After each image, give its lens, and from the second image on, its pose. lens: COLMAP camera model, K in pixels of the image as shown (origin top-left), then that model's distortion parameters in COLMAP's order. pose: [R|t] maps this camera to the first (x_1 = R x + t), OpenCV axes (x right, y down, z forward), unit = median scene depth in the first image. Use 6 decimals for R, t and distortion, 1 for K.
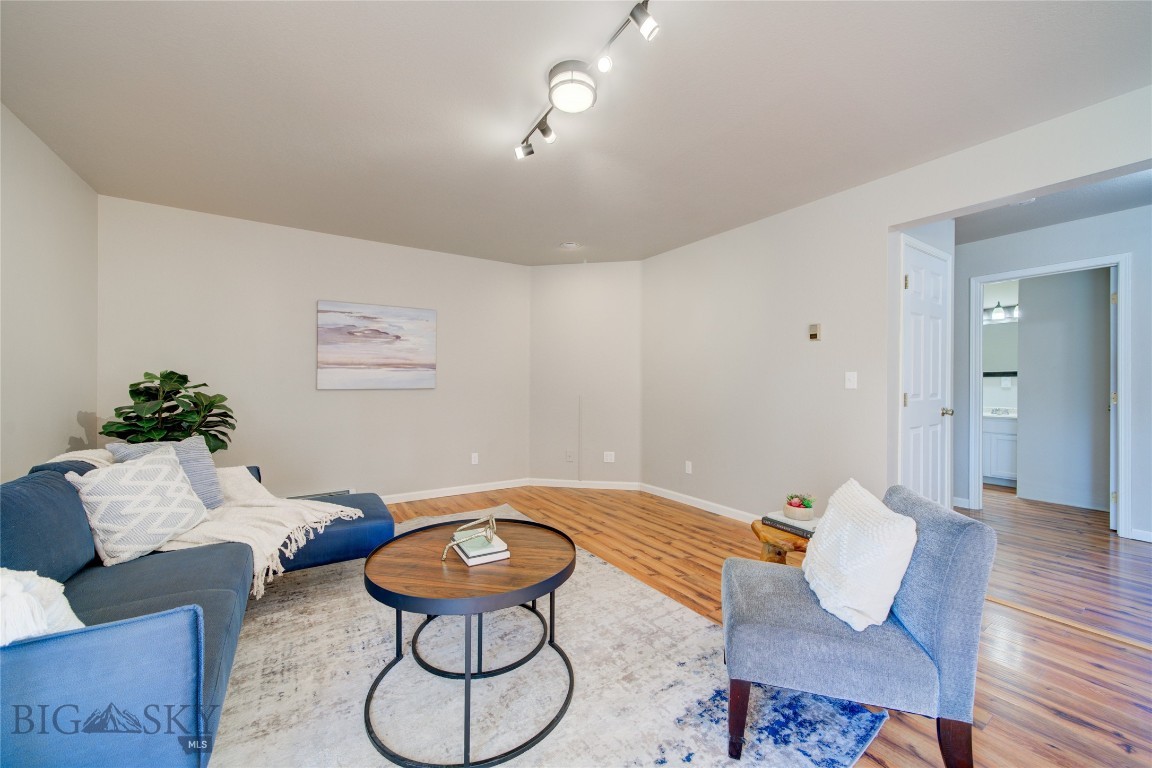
lens RADIAL K [[430.4, 0, 568.5], [0, 430.4, 380.4], [0, 0, 1]] dist [0.002406, -0.000575]
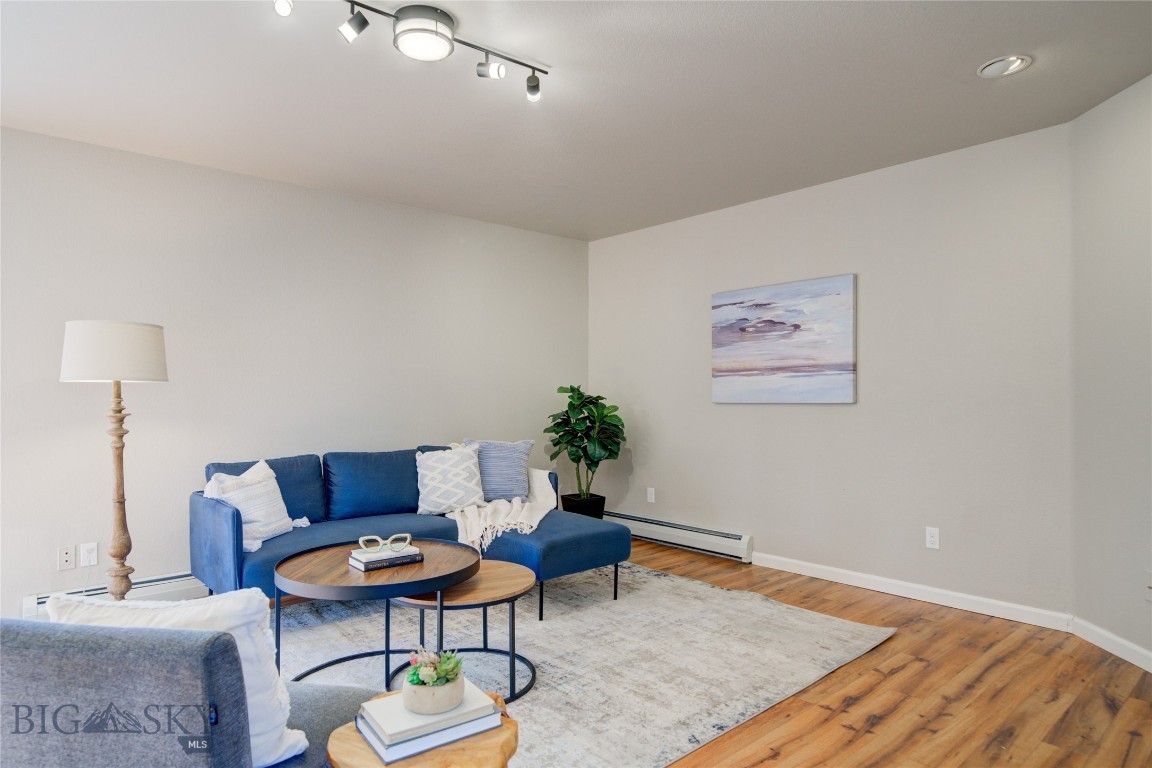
lens RADIAL K [[666.4, 0, 565.3], [0, 666.4, 384.7], [0, 0, 1]] dist [-0.023177, -0.002792]
pose [[0.149066, -0.016713, -0.988686, 0.632180], [0.008746, 0.999840, -0.015583, 0.003526], [0.988789, -0.006324, 0.149188, 0.535682]]
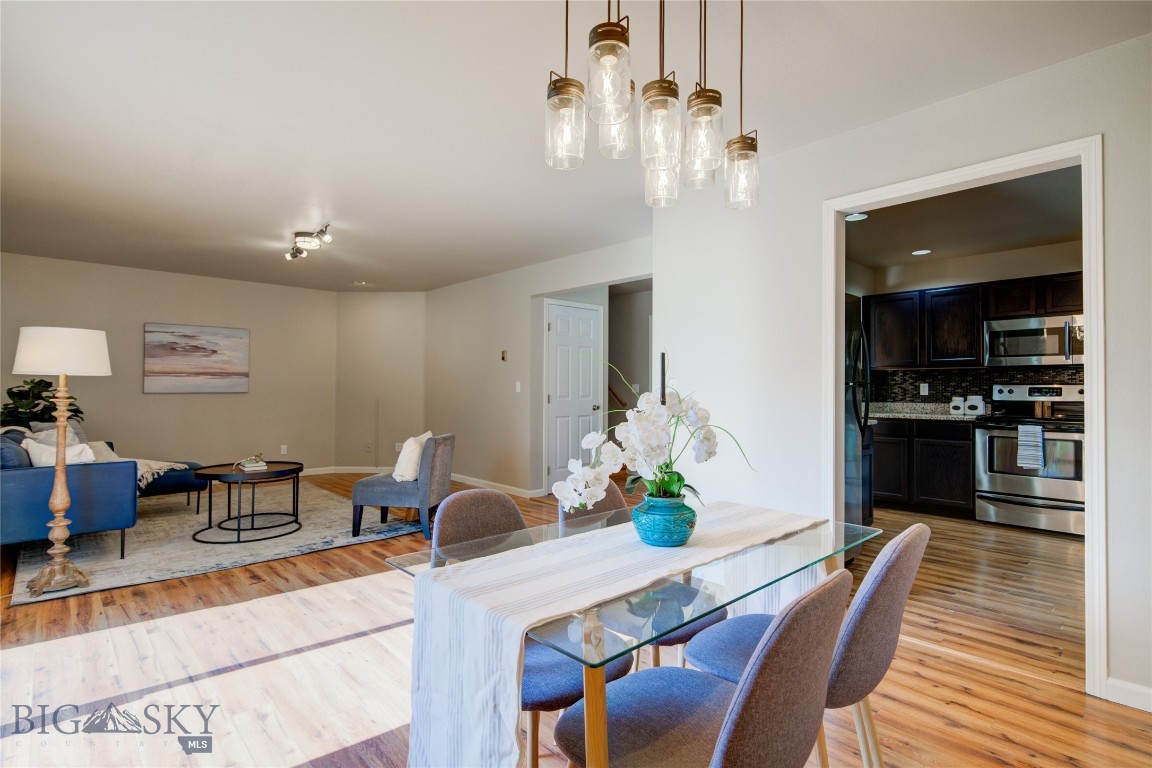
lens RADIAL K [[556.2, 0, 574.5], [0, 556.2, 386.1], [0, 0, 1]] dist [0.004187, -0.000258]
pose [[0.982929, 0.002682, 0.183966, 0.371579], [-0.003165, 0.999992, 0.002334, -0.007042], [-0.183958, -0.002877, 0.982930, -0.871600]]
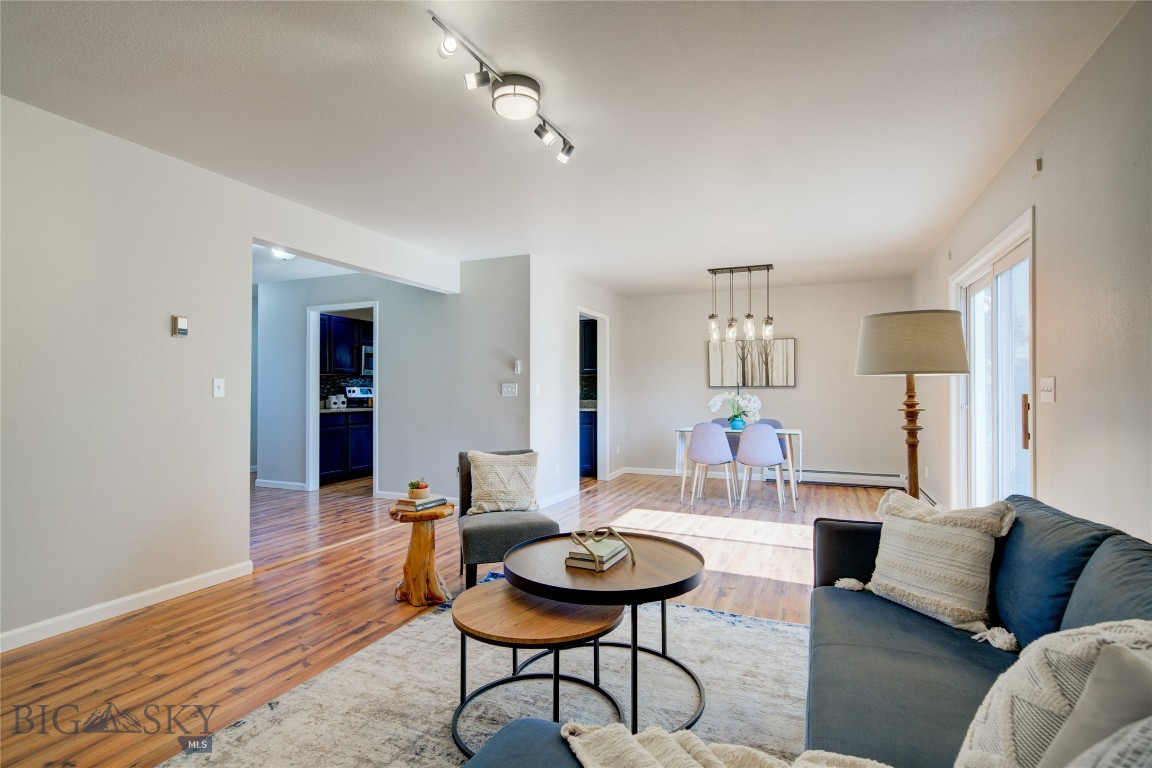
lens RADIAL K [[556.2, 0, 584.8], [0, 556.2, 386.3], [0, 0, 1]] dist [0.004187, -0.000258]
pose [[-0.564635, 0.004309, 0.825329, -0.571625], [-0.005575, 0.999944, -0.009035, 0.001439], [-0.825322, -0.009703, -0.564579, 0.799490]]
